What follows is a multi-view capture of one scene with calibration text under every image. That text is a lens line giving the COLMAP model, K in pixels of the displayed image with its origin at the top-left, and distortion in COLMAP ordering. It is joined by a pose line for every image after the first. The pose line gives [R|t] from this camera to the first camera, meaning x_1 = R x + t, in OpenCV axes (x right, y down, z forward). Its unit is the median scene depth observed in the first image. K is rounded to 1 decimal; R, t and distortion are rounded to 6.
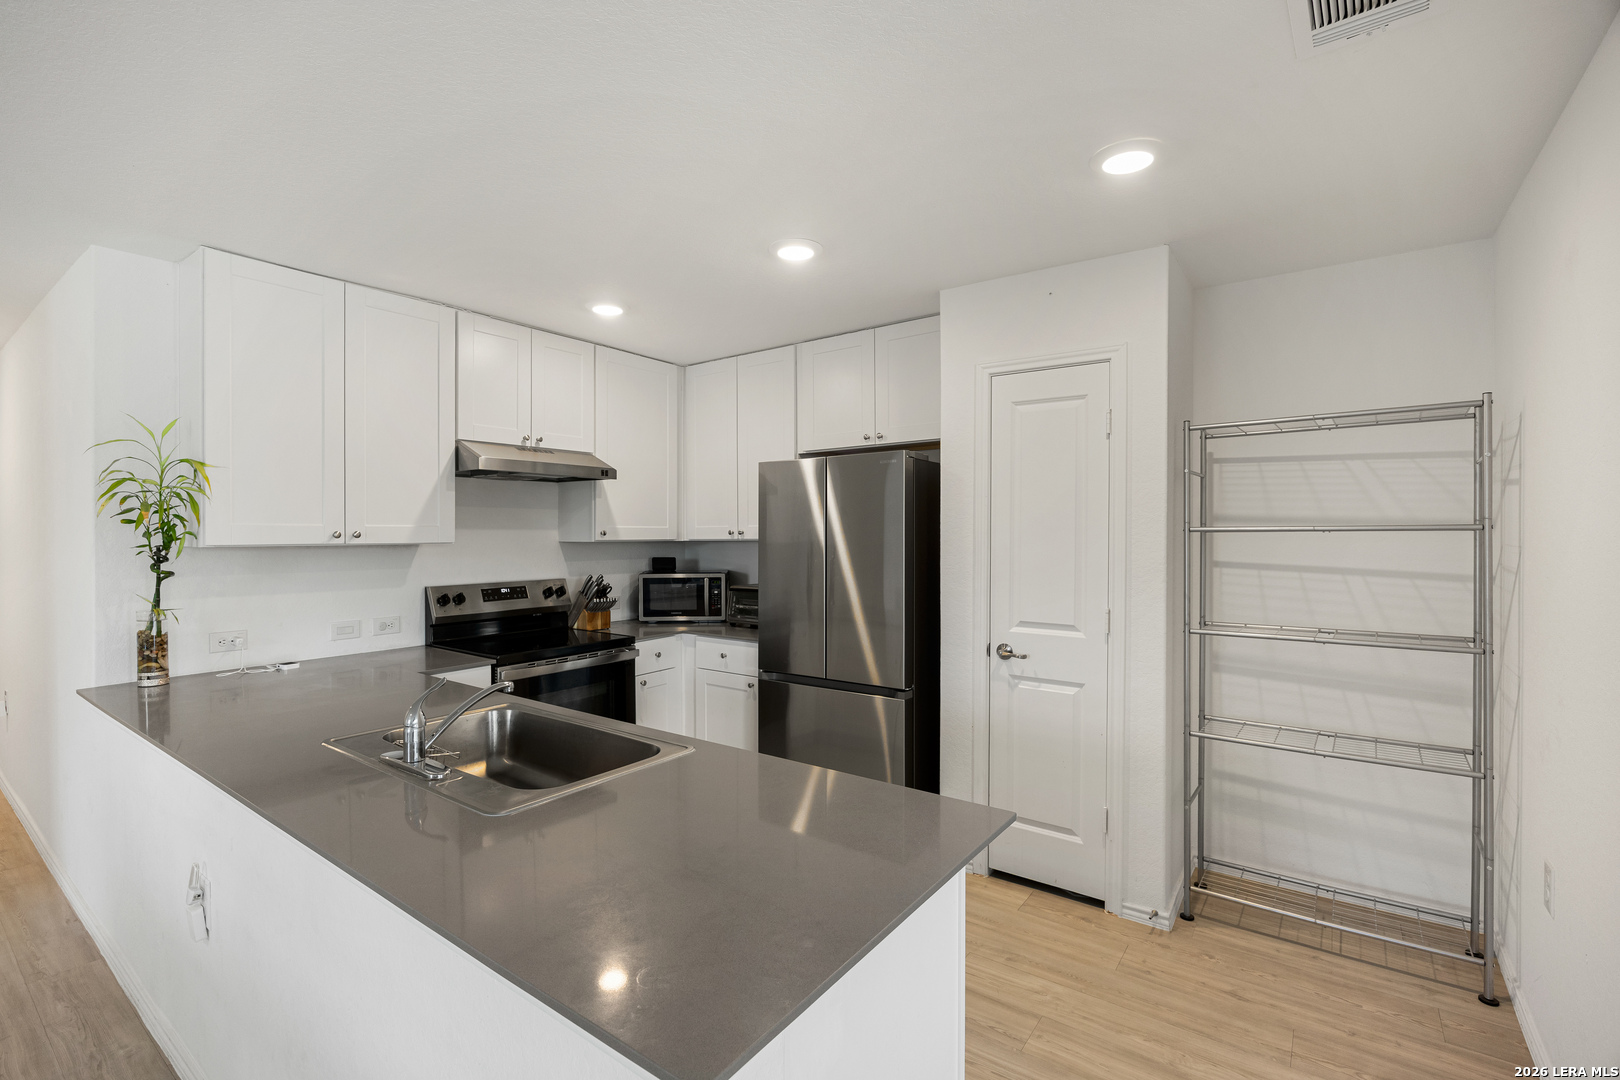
lens RADIAL K [[723.1, 0, 800.8], [0, 723.1, 537.5], [0, 0, 1]] dist [-0.010349, -0.001336]
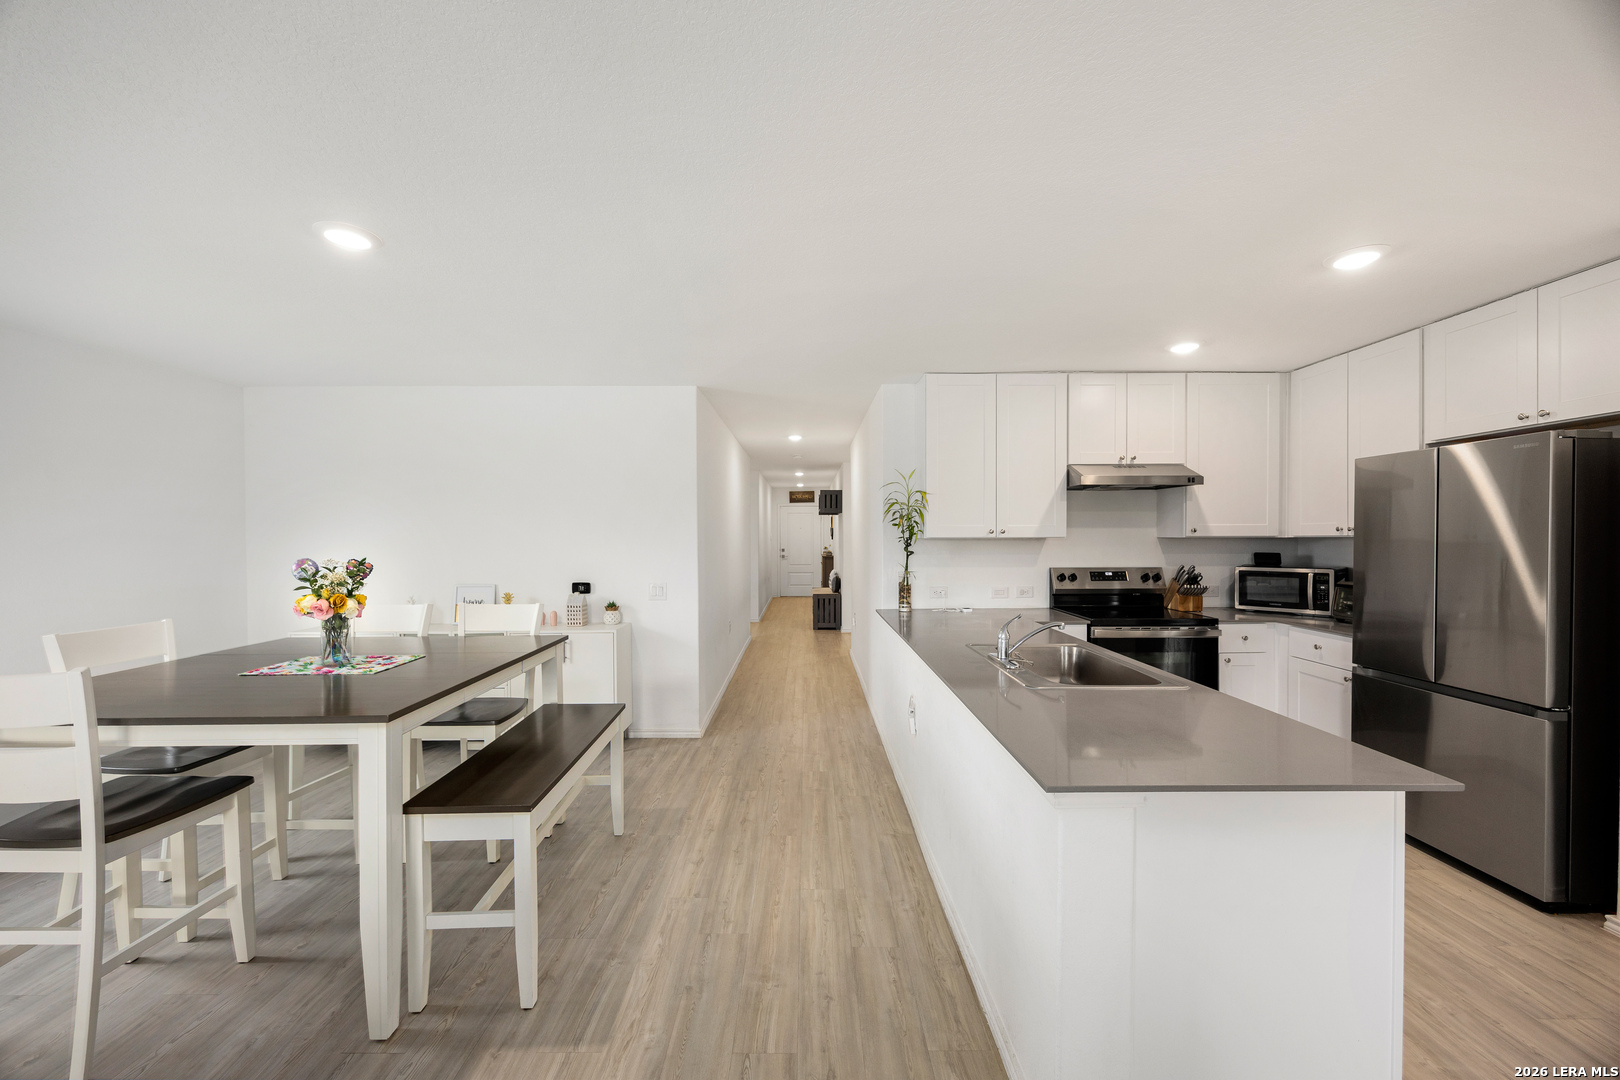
lens RADIAL K [[617.0, 0, 805.4], [0, 617.0, 541.1], [0, 0, 1]] dist [-0.001863, -0.000147]
pose [[0.595343, 0.007761, -0.803434, 0.205096], [-0.002879, 0.999968, 0.007527, 0.007682], [0.803467, -0.002168, 0.595346, -0.150146]]
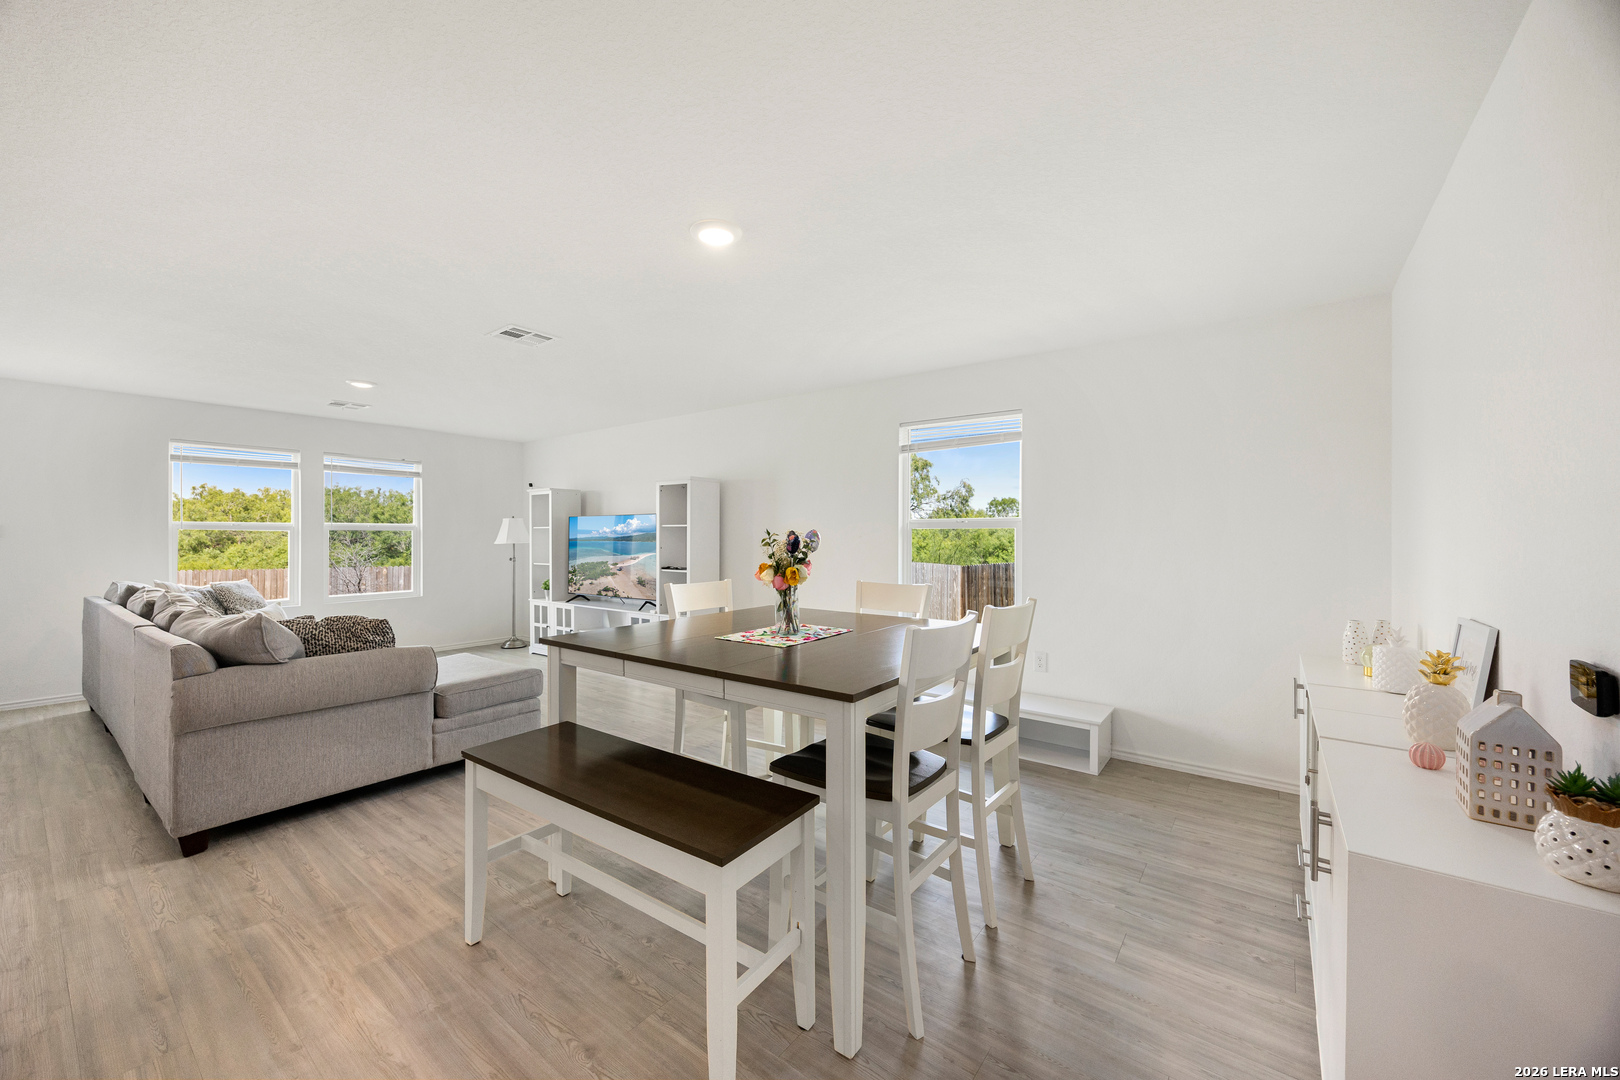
lens RADIAL K [[617.0, 0, 805.0], [0, 617.0, 538.5], [0, 0, 1]] dist [-0.001863, -0.000147]
pose [[-0.999834, 0.001885, 0.018136, -0.787306], [0.002069, 0.999946, 0.010163, 0.039843], [-0.018116, 0.010199, -0.999784, 0.616745]]
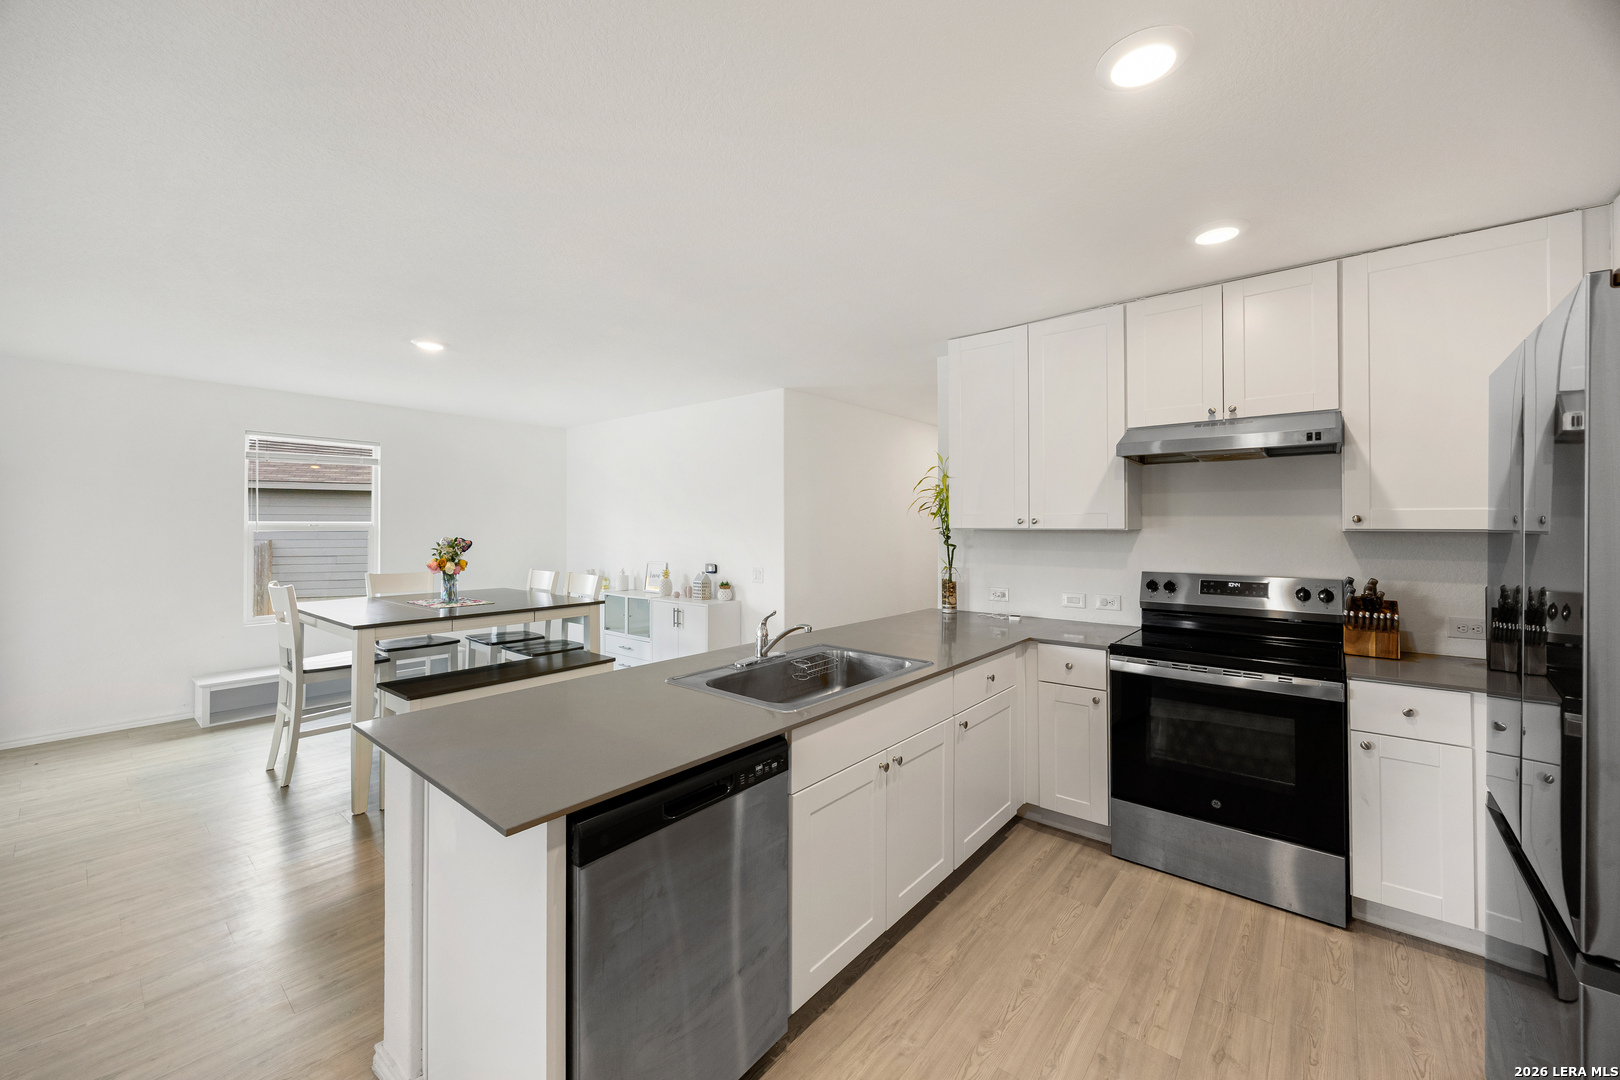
lens RADIAL K [[626.7, 0, 803.7], [0, 626.7, 520.6], [0, 0, 1]] dist [-0.001896, 0.000835]
pose [[-0.066979, -0.006281, -0.997735, 0.471093], [-0.006501, 0.999962, -0.005859, 0.003489], [0.997733, 0.006094, -0.067018, 0.636911]]
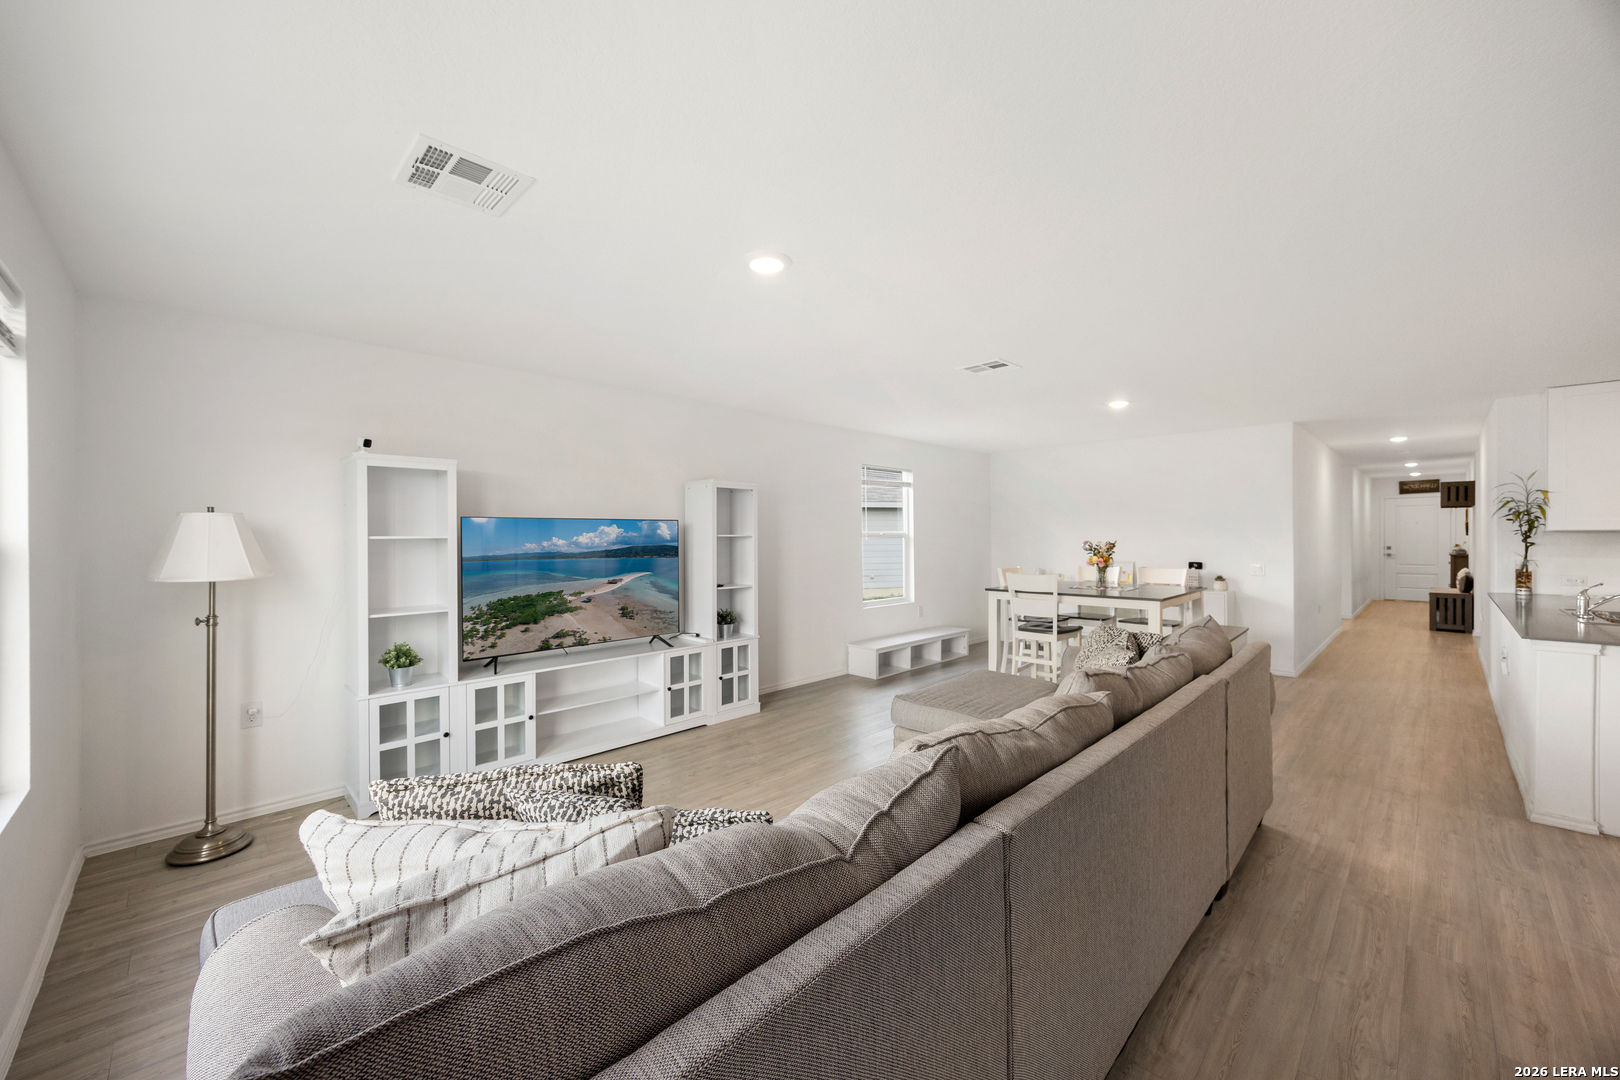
lens RADIAL K [[617.0, 0, 792.7], [0, 617.0, 540.4], [0, 0, 1]] dist [-0.001863, -0.000147]
pose [[-0.173754, 0.009362, -0.984745, 1.099439], [0.001420, 0.999956, 0.009256, 0.017510], [0.984788, 0.000210, -0.173759, -0.717181]]
